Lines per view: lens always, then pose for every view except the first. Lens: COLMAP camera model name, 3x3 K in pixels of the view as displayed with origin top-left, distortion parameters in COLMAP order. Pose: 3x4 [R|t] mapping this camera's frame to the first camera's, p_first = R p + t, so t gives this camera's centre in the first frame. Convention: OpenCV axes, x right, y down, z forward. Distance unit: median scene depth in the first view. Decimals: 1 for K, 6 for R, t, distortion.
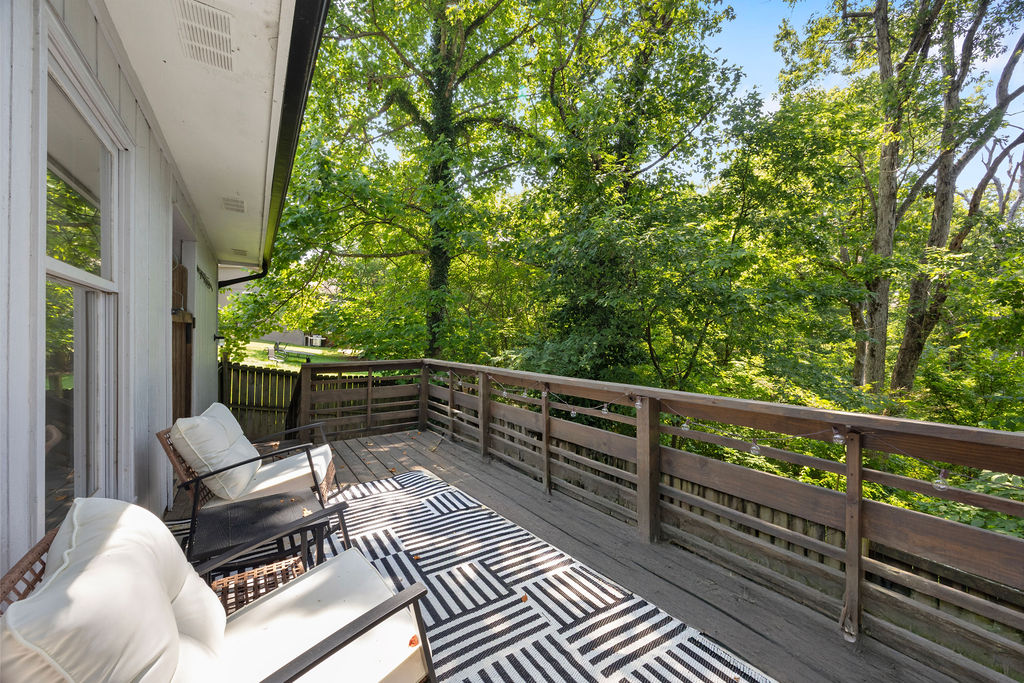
lens RADIAL K [[400.0, 0, 509.5], [0, 400.0, 339.3], [0, 0, 1]] dist [-0.001253, -0.000015]
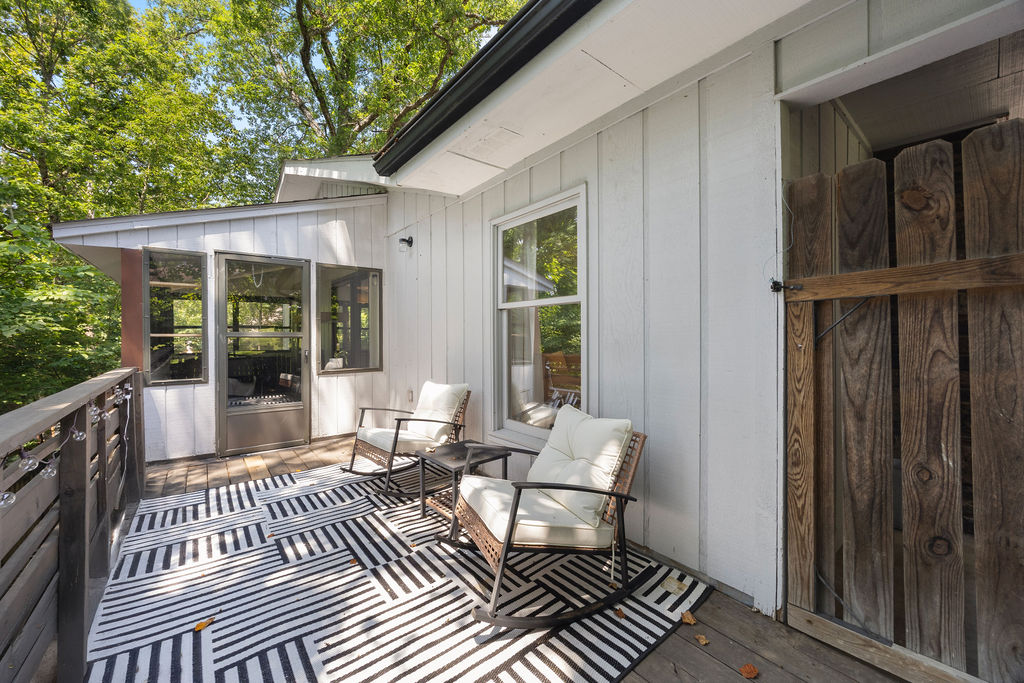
lens RADIAL K [[400.0, 0, 511.7], [0, 400.0, 339.2], [0, 0, 1]] dist [-0.001253, -0.000015]
pose [[-0.995641, 0.002193, -0.093242, -0.538884], [0.001203, 0.999942, 0.010671, -0.000111], [0.093260, 0.010512, -0.995586, 2.053154]]
